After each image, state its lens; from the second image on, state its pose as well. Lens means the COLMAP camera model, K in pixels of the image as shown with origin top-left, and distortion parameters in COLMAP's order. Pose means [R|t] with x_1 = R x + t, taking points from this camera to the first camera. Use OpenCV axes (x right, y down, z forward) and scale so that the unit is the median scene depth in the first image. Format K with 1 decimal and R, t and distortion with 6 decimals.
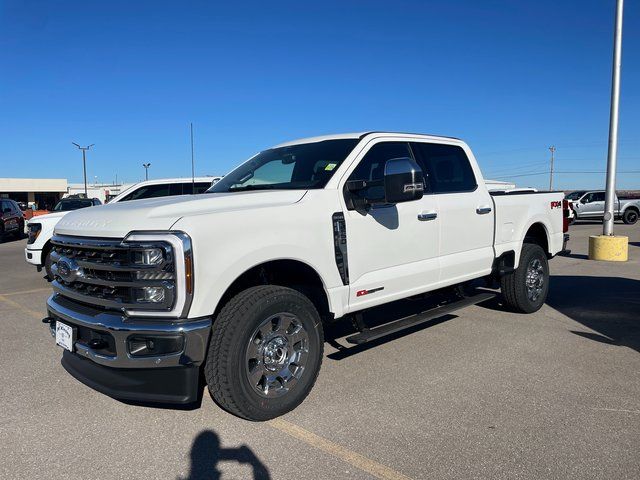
lens RADIAL K [[473.0, 0, 319.8], [0, 473.0, 239.8], [0, 0, 1]] dist [0.006851, 0.003812]
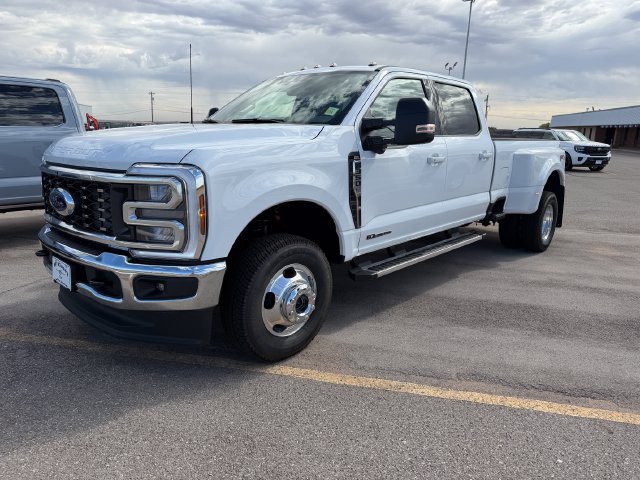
lens RADIAL K [[442.1, 0, 322.2], [0, 442.1, 243.3], [0, 0, 1]] dist [0.009976, -0.029088]
pose [[0.997058, 0.031897, 0.069702, -0.079809], [-0.042017, 0.987956, 0.148924, -0.005636], [-0.064112, -0.151414, 0.986389, 0.103255]]
